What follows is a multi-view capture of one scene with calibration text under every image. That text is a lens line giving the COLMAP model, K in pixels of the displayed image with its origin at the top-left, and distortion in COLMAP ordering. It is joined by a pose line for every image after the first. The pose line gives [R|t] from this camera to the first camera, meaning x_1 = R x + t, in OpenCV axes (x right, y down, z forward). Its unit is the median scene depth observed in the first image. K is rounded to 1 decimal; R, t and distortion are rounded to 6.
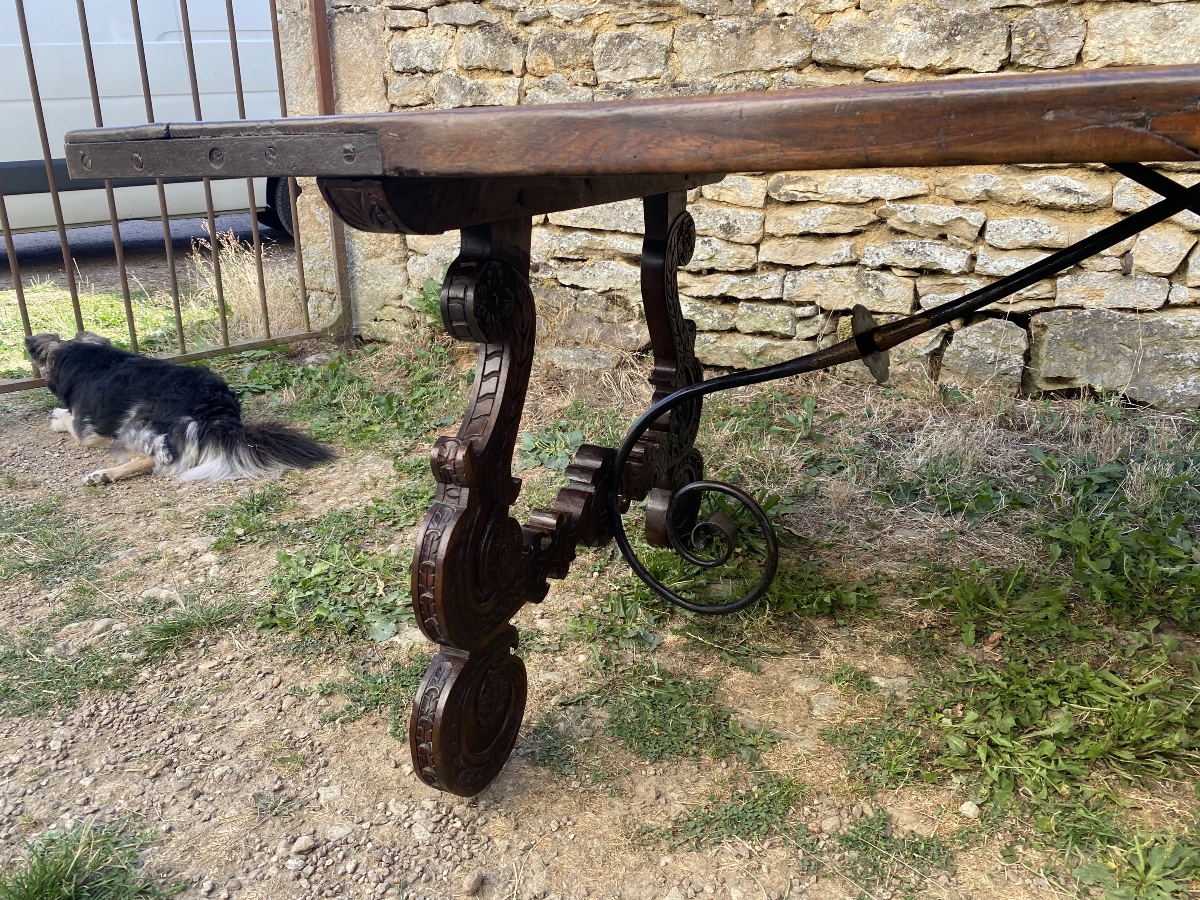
lens RADIAL K [[928.4, 0, 594.8], [0, 928.4, 446.6], [0, 0, 1]] dist [0.019984, -0.022414]
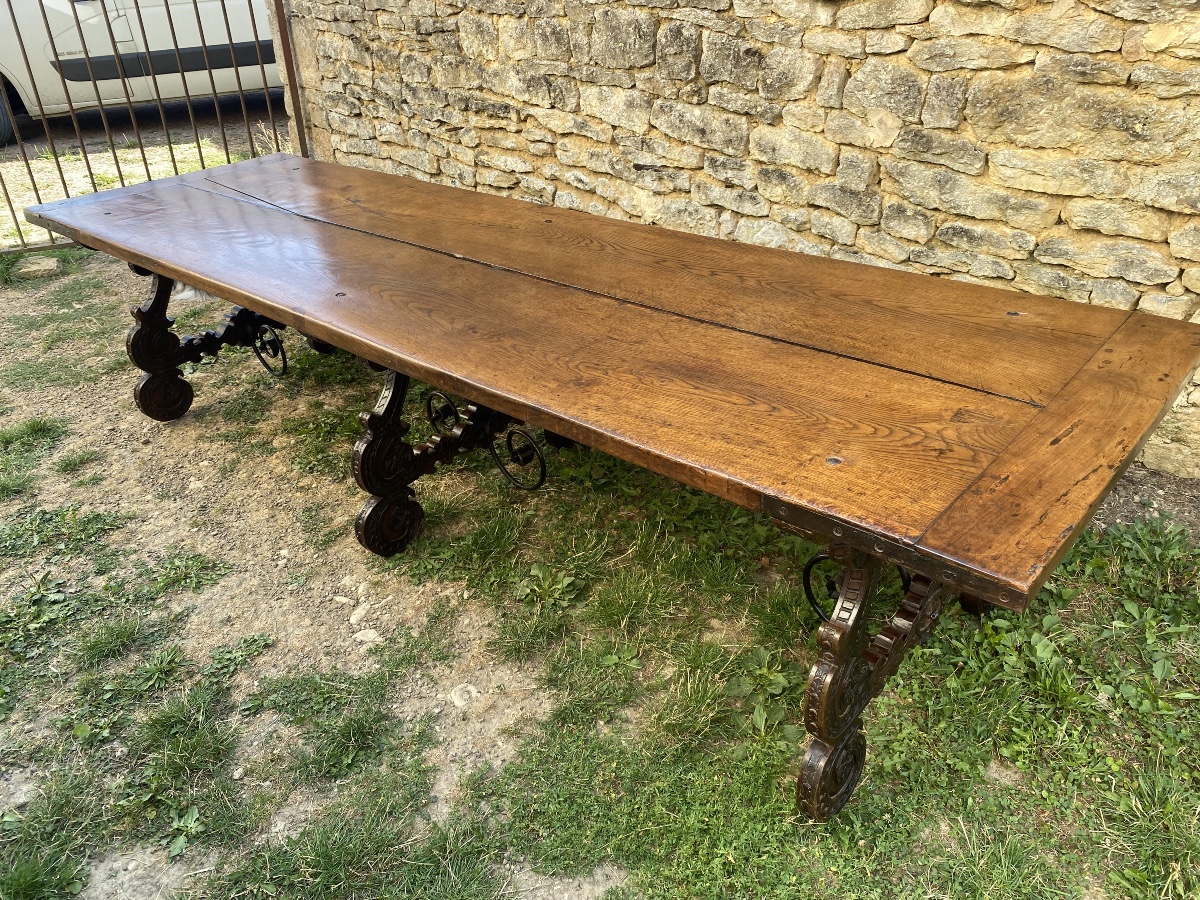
lens RADIAL K [[928.4, 0, 600.3], [0, 928.4, 453.3], [0, 0, 1]] dist [0.019984, -0.022414]
pose [[0.963214, 0.121890, -0.239503, 0.886383], [-0.065918, 0.971158, 0.229145, -0.147931], [0.260526, -0.204928, 0.943467, -0.696825]]
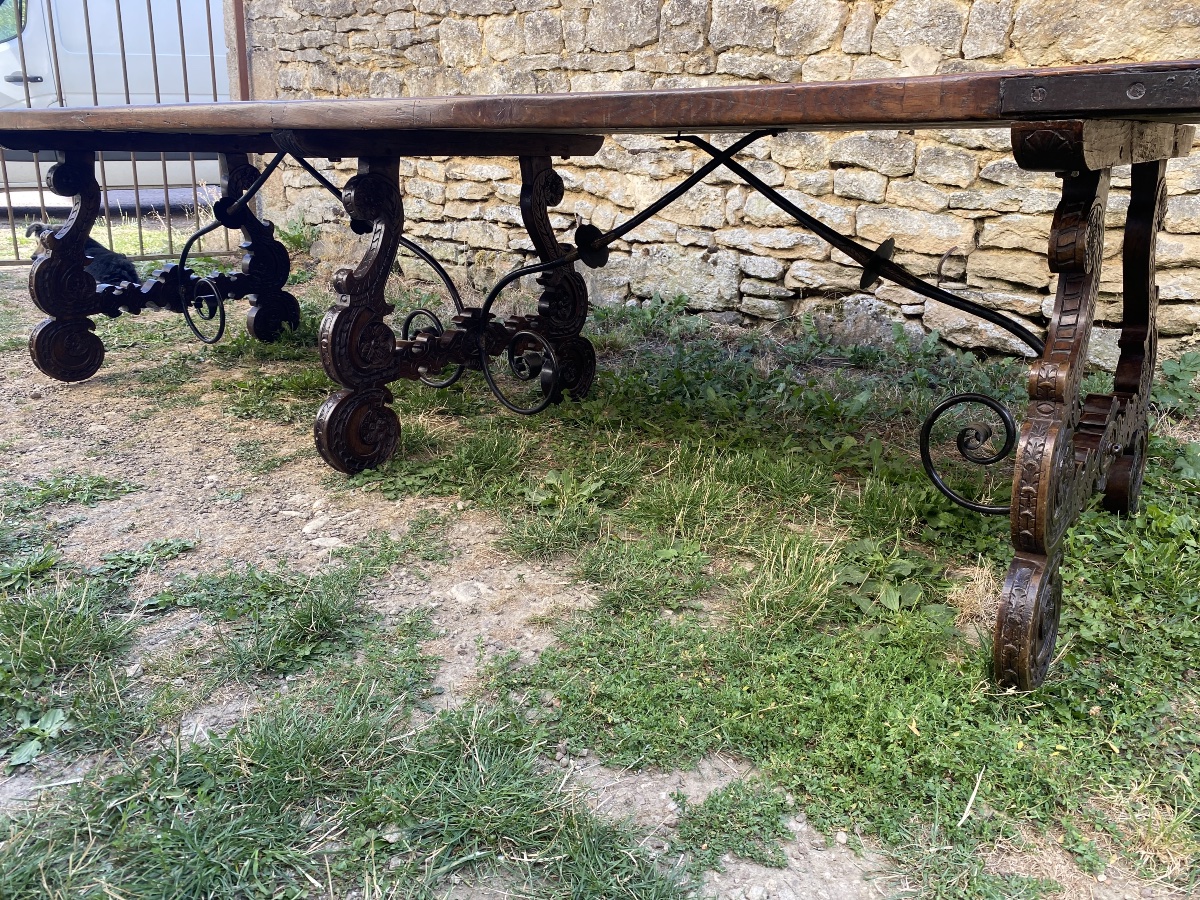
lens RADIAL K [[928.4, 0, 601.9], [0, 928.4, 446.0], [0, 0, 1]] dist [0.019984, -0.022414]
pose [[0.980778, 0.102145, -0.166256, 0.765321], [-0.102673, 0.994700, 0.005441, 0.166313], [0.165931, 0.011734, 0.986068, -0.559173]]
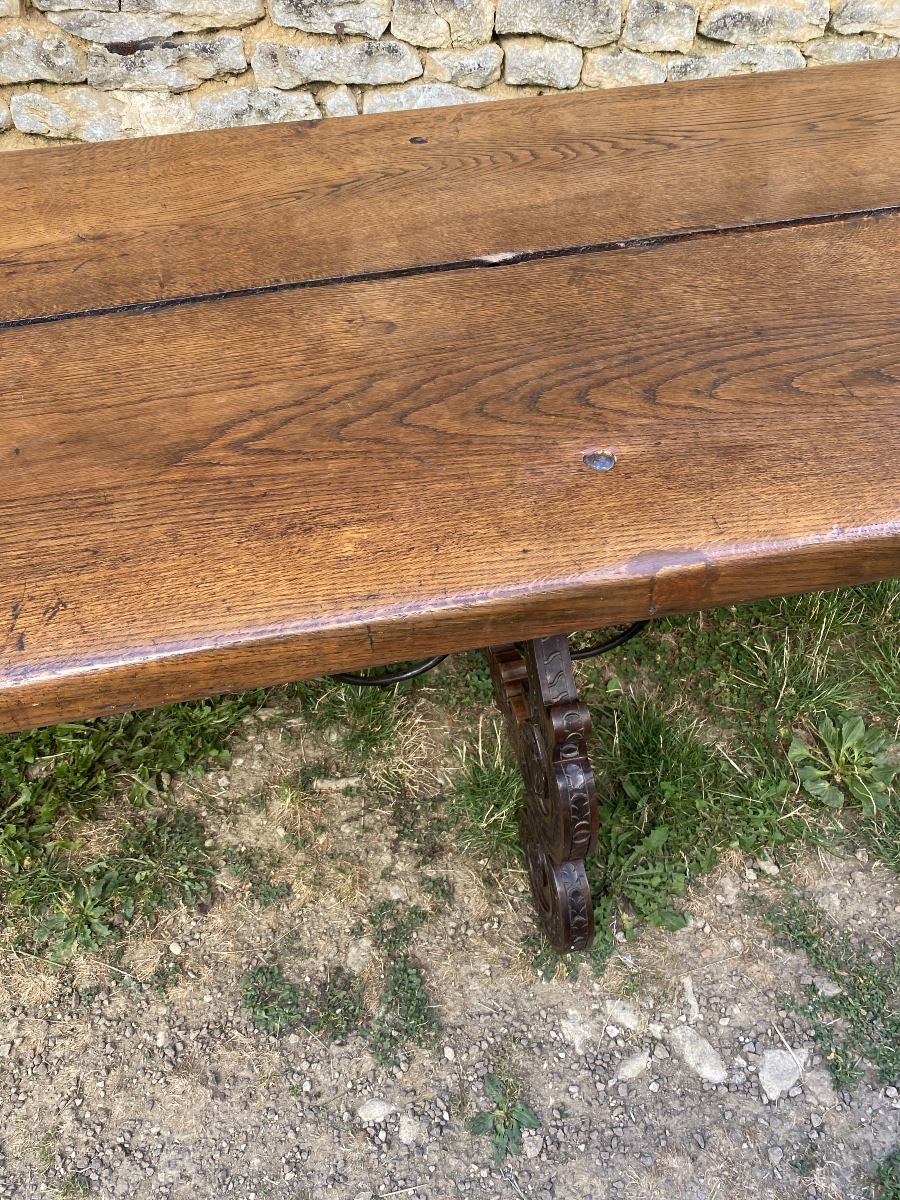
lens RADIAL K [[928.4, 0, 446.5], [0, 928.4, 608.2], [0, 0, 1]] dist [0.019984, -0.022414]
pose [[0.781708, -0.430656, 0.451074, 0.219146], [0.187509, 0.852122, 0.488599, -0.185689], [-0.594788, -0.297362, 0.746862, -0.084546]]
